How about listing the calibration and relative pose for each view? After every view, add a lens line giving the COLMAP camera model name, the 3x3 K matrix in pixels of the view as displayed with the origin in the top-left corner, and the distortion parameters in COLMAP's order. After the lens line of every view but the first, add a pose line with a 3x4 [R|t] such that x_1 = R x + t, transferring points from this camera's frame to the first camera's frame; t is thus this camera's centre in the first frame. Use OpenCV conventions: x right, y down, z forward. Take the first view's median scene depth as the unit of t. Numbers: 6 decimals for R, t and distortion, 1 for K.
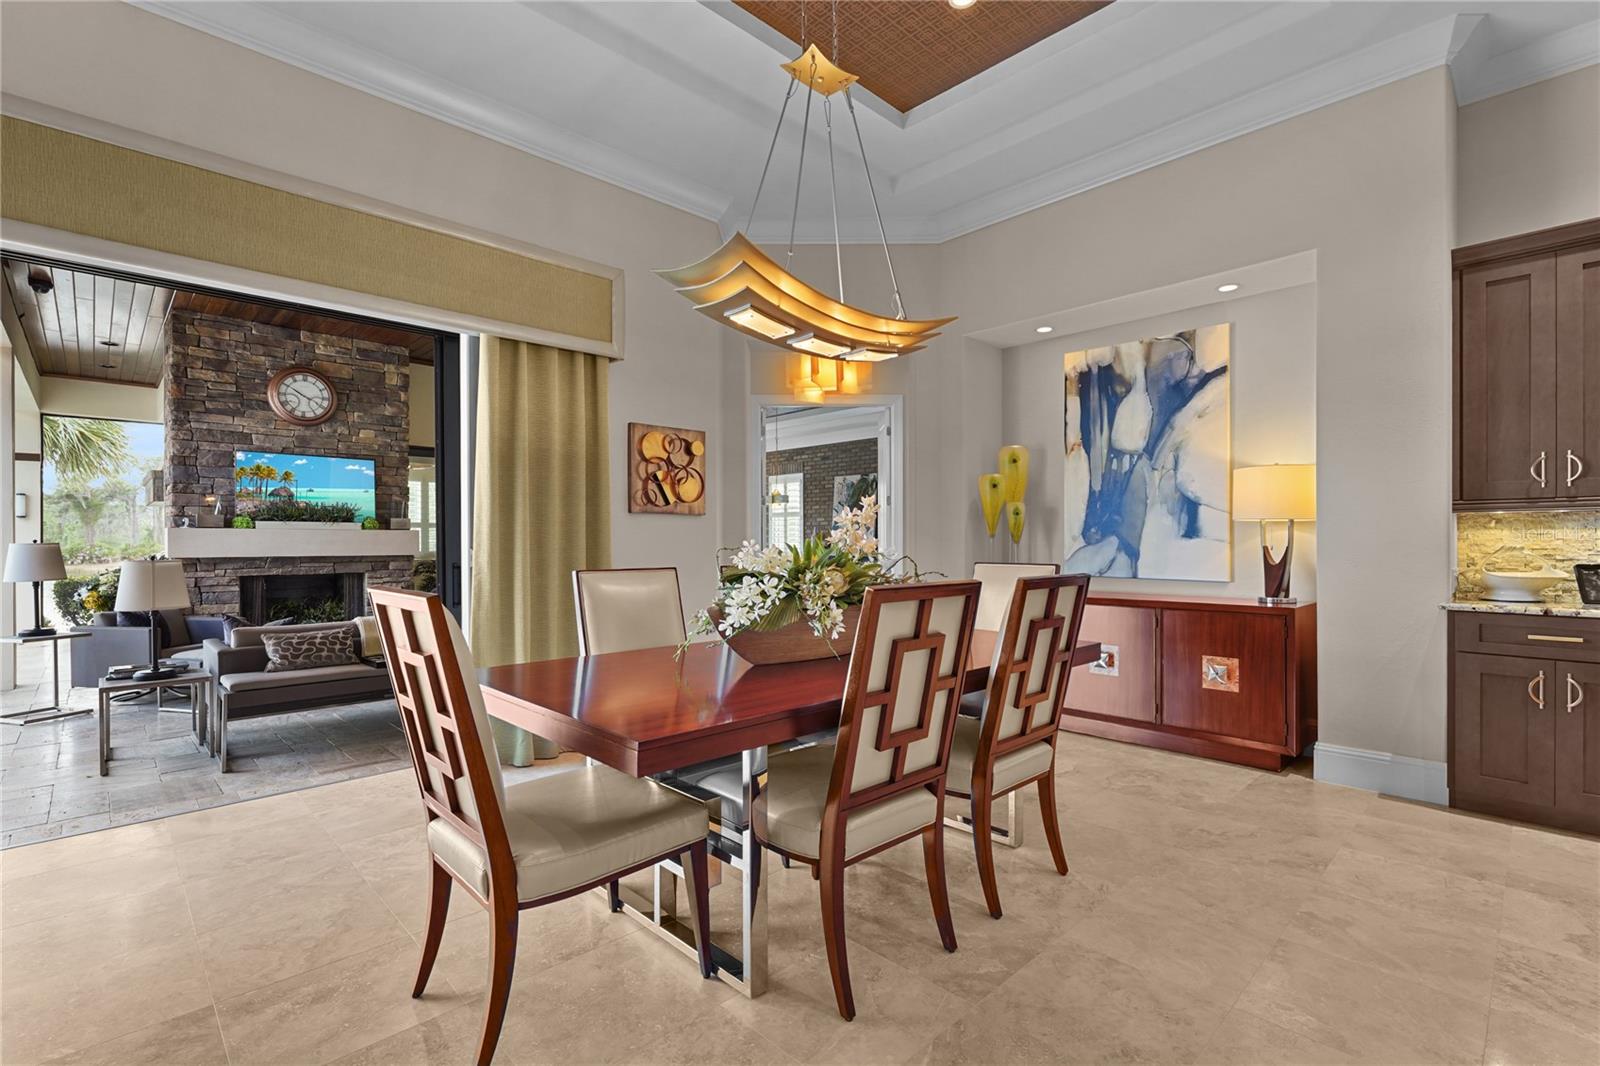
lens RADIAL K [[729.0, 0, 807.6], [0, 729.0, 546.2], [0, 0, 1]] dist [-0.002043, -0.000092]
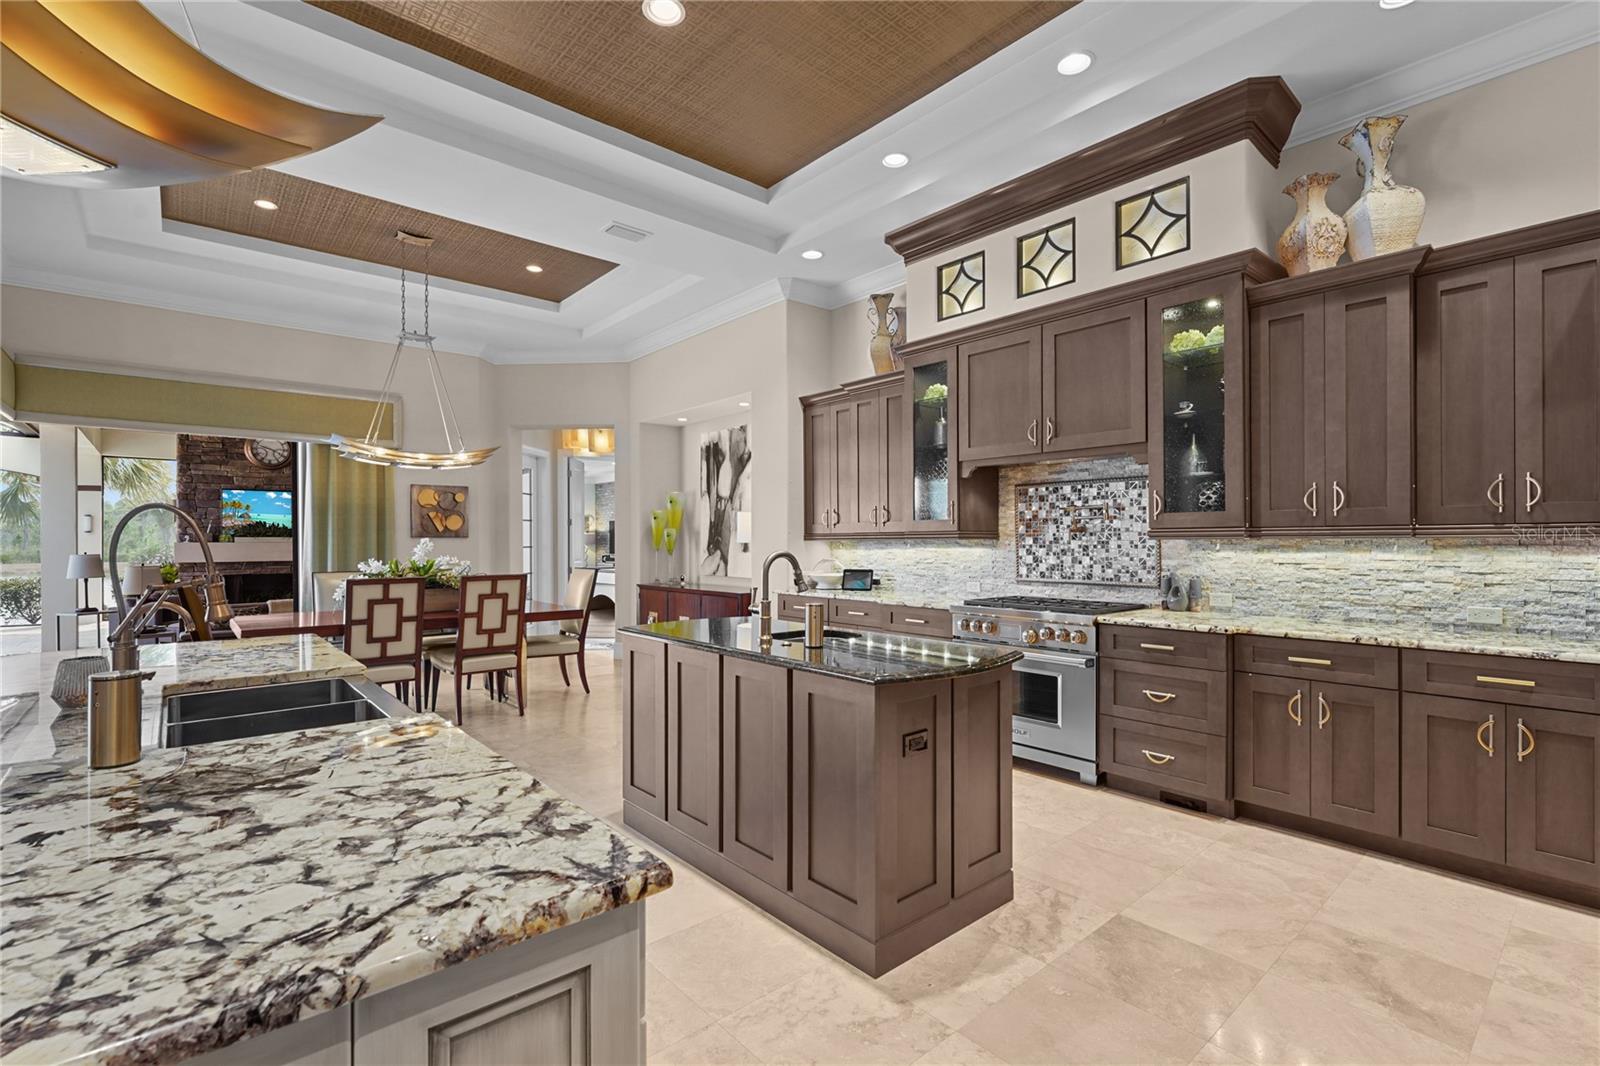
lens RADIAL K [[729.0, 0, 798.8], [0, 729.0, 535.7], [0, 0, 1]] dist [-0.002043, -0.000092]
pose [[0.997980, -0.002613, -0.063471, 0.702922], [0.001744, 0.999904, -0.013753, -0.024052], [0.063501, 0.013615, 0.997889, -0.577783]]
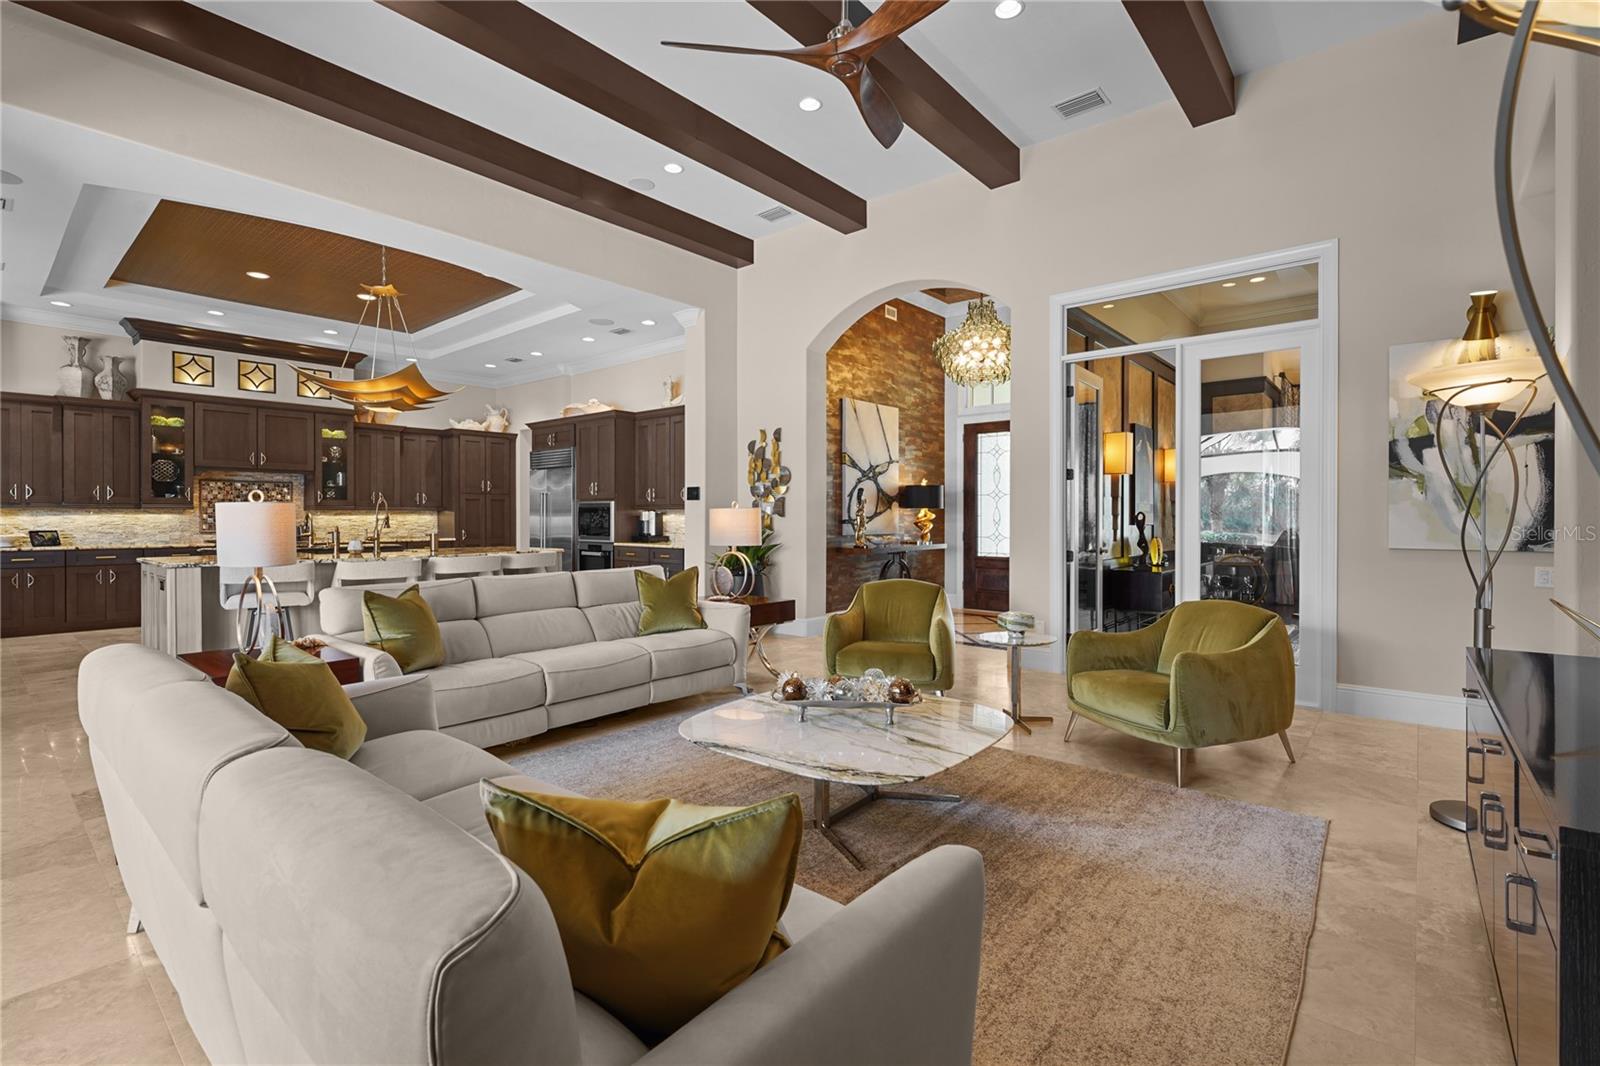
lens RADIAL K [[729.0, 0, 822.3], [0, 729.0, 523.4], [0, 0, 1]] dist [-0.002043, -0.000092]
pose [[-0.094505, -0.009394, 0.995480, -1.093531], [0.005051, 0.999938, 0.009915, -0.007036], [-0.995512, 0.005965, -0.094452, -0.955264]]
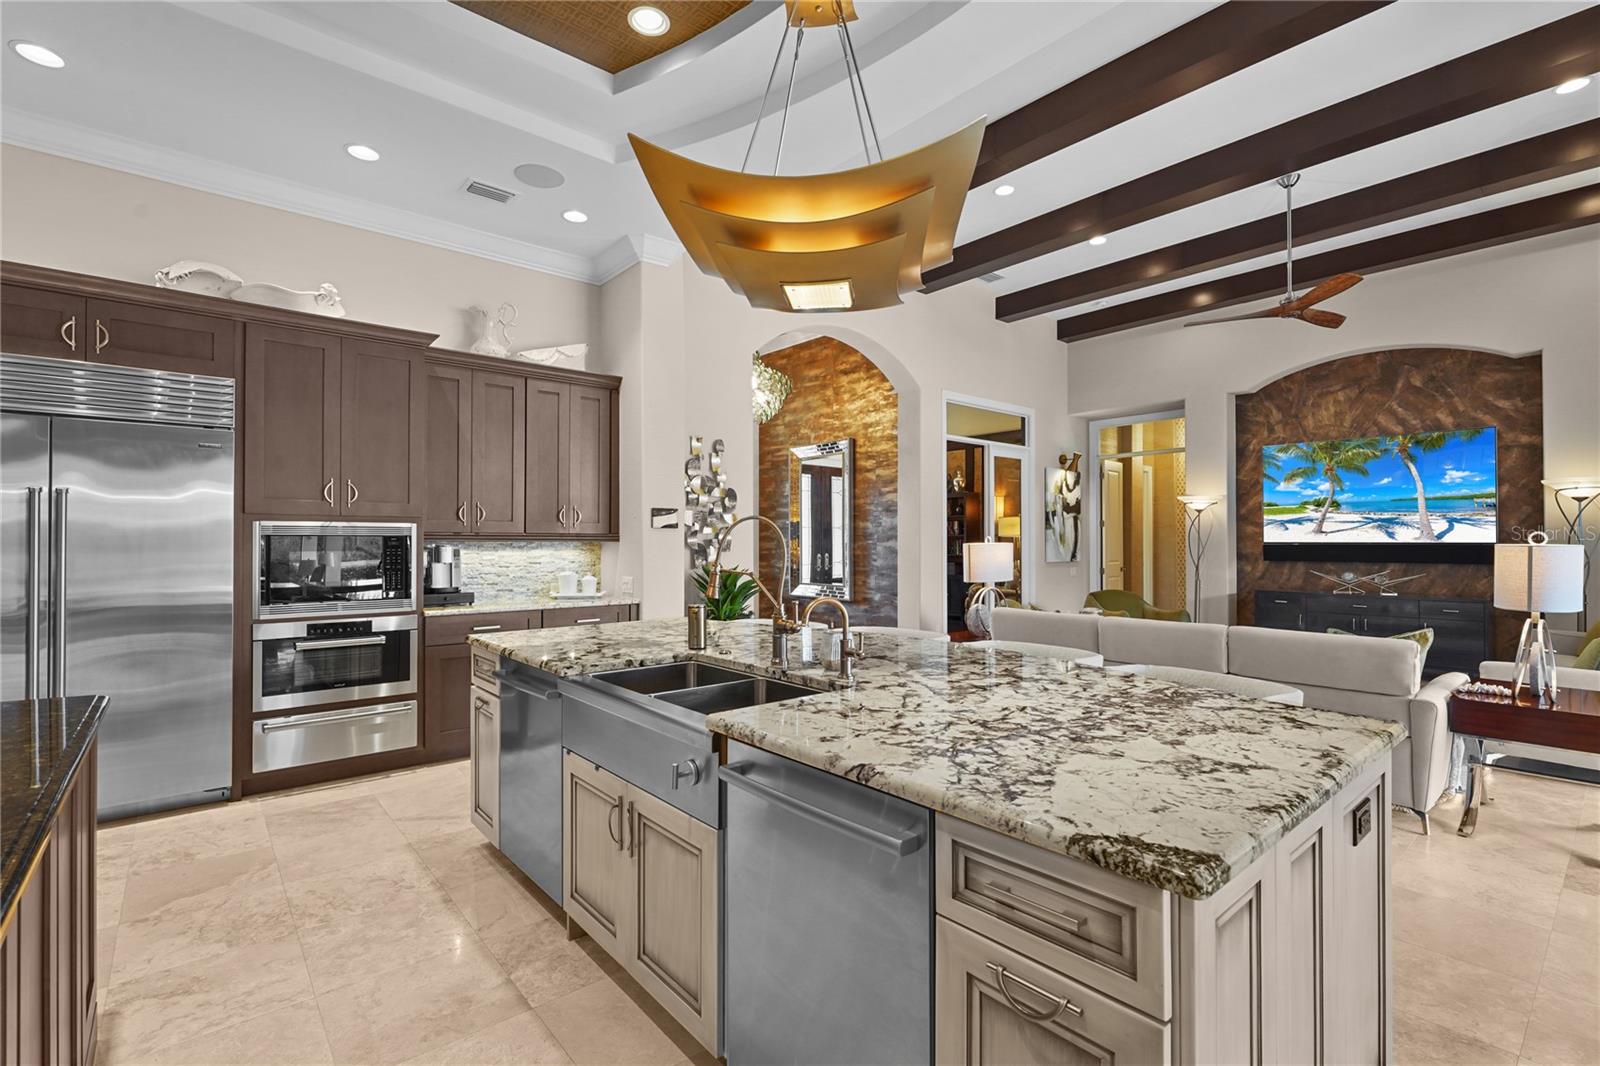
lens RADIAL K [[729.0, 0, 812.1], [0, 729.0, 545.0], [0, 0, 1]] dist [-0.002043, -0.000092]
pose [[-0.997852, 0.001583, 0.065493, 0.301461], [0.002180, 0.999957, 0.009044, -0.029782], [-0.065476, 0.009167, -0.997812, 0.266665]]
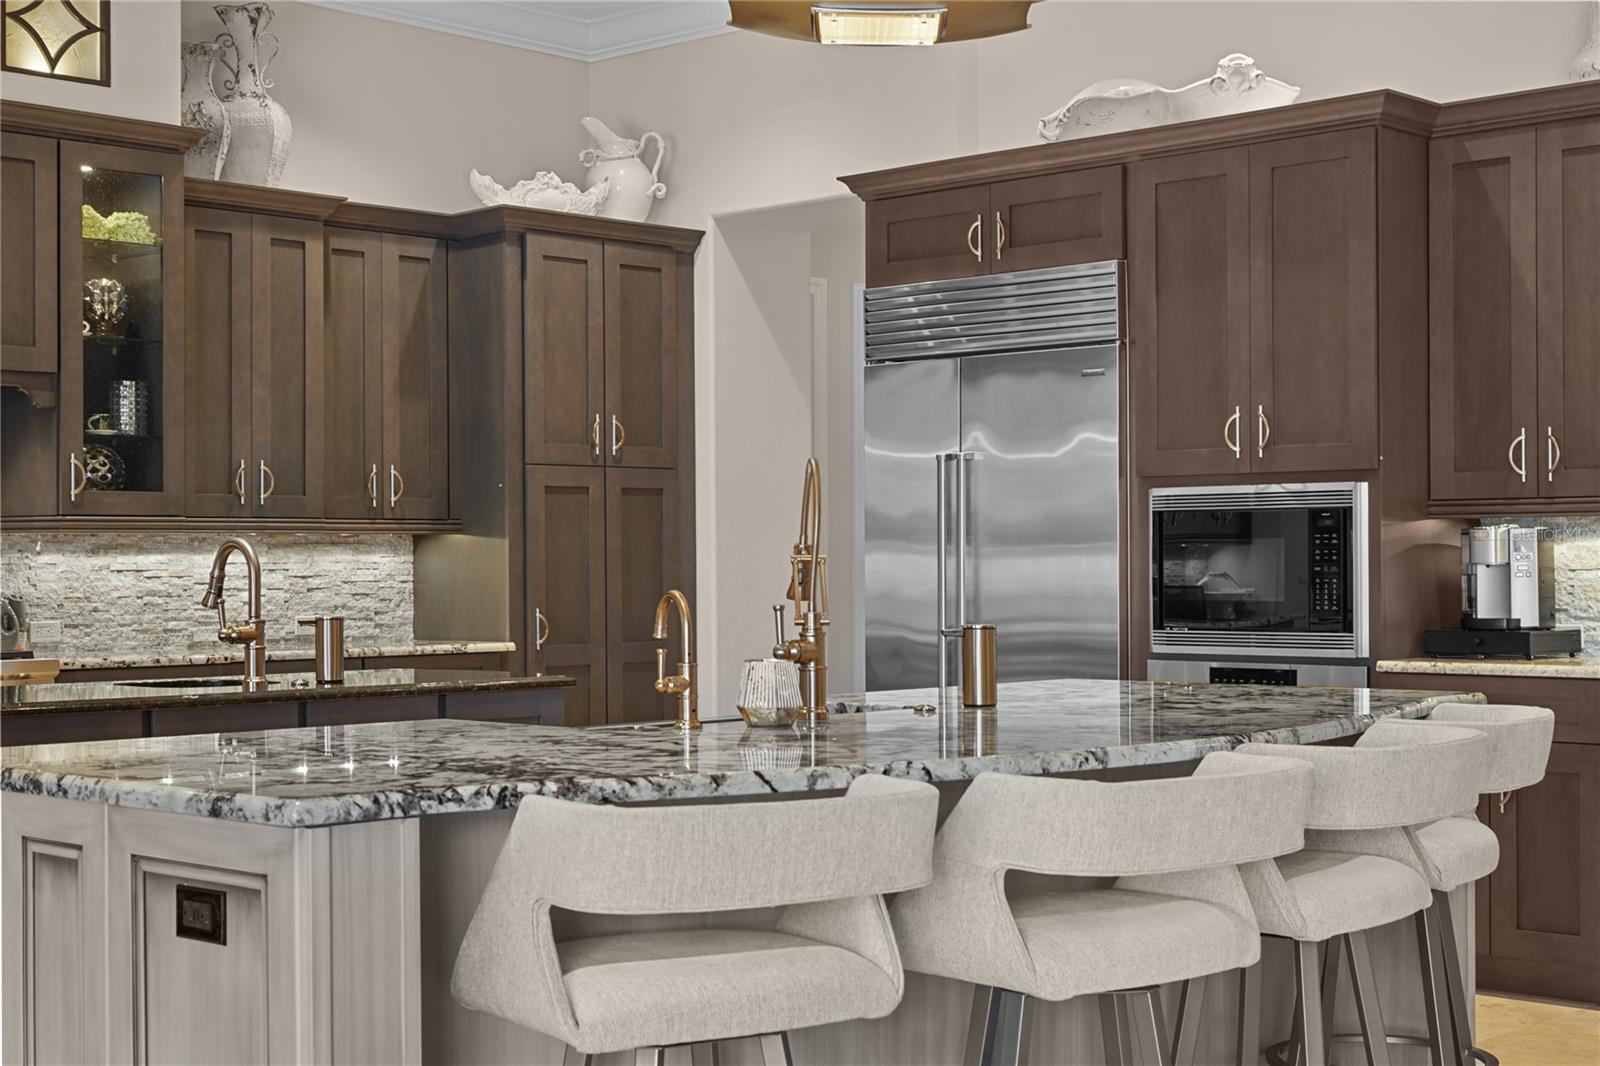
lens RADIAL K [[2324.1, 0, 815.5], [0, 2324.1, 562.1], [0, 0, 1]] dist [-0.008765, 0.000000]
pose [[-0.030001, 0.000476, 0.999550, -0.552677], [0.011951, 0.999929, -0.000117, -0.004089], [-0.999478, 0.011942, -0.030004, -0.217449]]
